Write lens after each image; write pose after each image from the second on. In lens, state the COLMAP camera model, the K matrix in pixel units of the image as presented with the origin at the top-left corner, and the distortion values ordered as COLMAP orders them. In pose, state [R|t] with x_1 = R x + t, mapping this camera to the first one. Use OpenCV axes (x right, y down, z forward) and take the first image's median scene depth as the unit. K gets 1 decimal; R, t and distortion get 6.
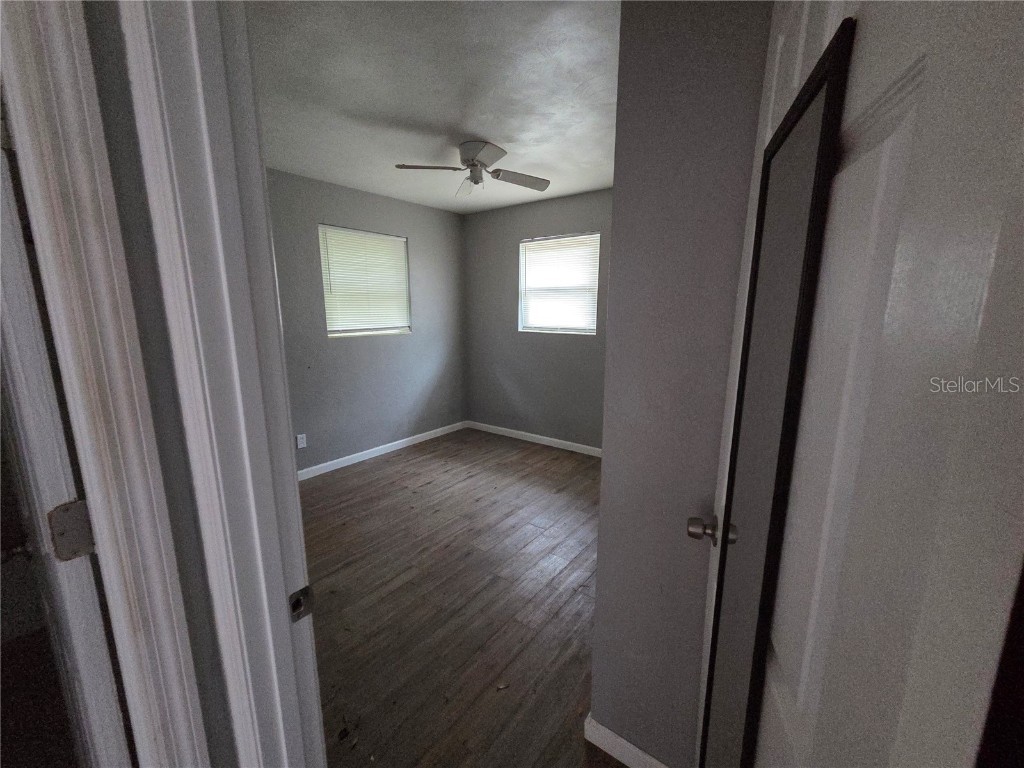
lens RADIAL K [[416.7, 0, 517.1], [0, 416.7, 378.4], [0, 0, 1]] dist [0.003742, -0.000447]
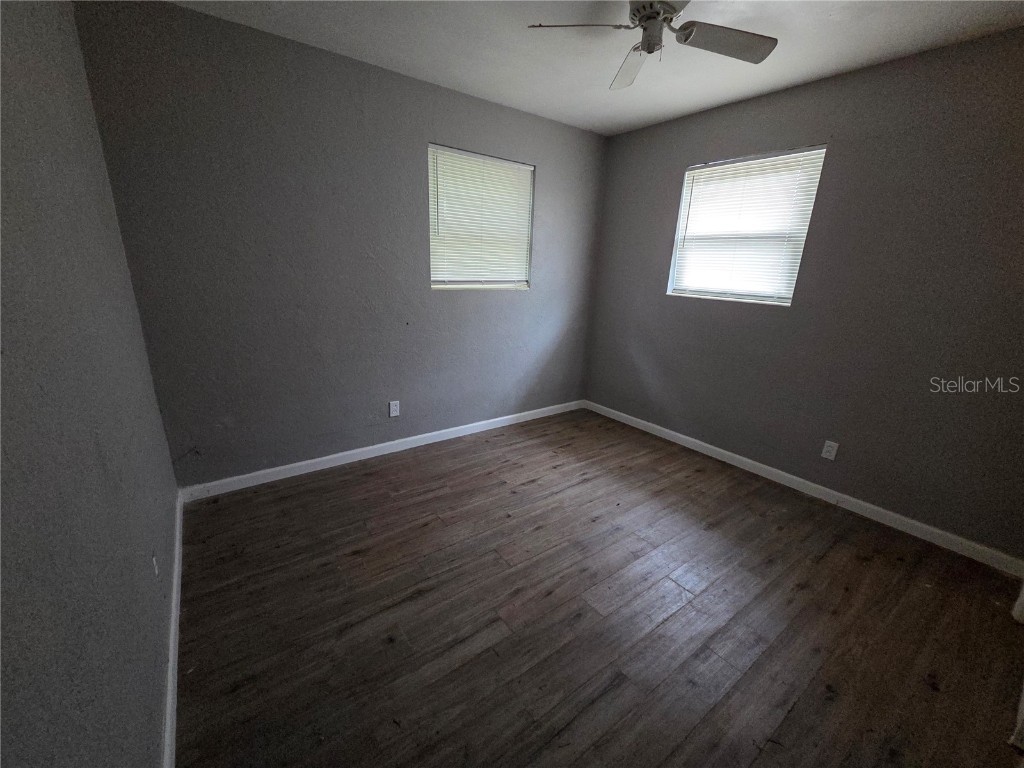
lens RADIAL K [[416.7, 0, 508.3], [0, 416.7, 381.9], [0, 0, 1]] dist [0.003742, -0.000447]
pose [[0.954435, 0.114712, -0.275492, -0.055478], [-0.086698, 0.989937, 0.111836, -0.020307], [0.285549, -0.082856, 0.954776, 0.229702]]
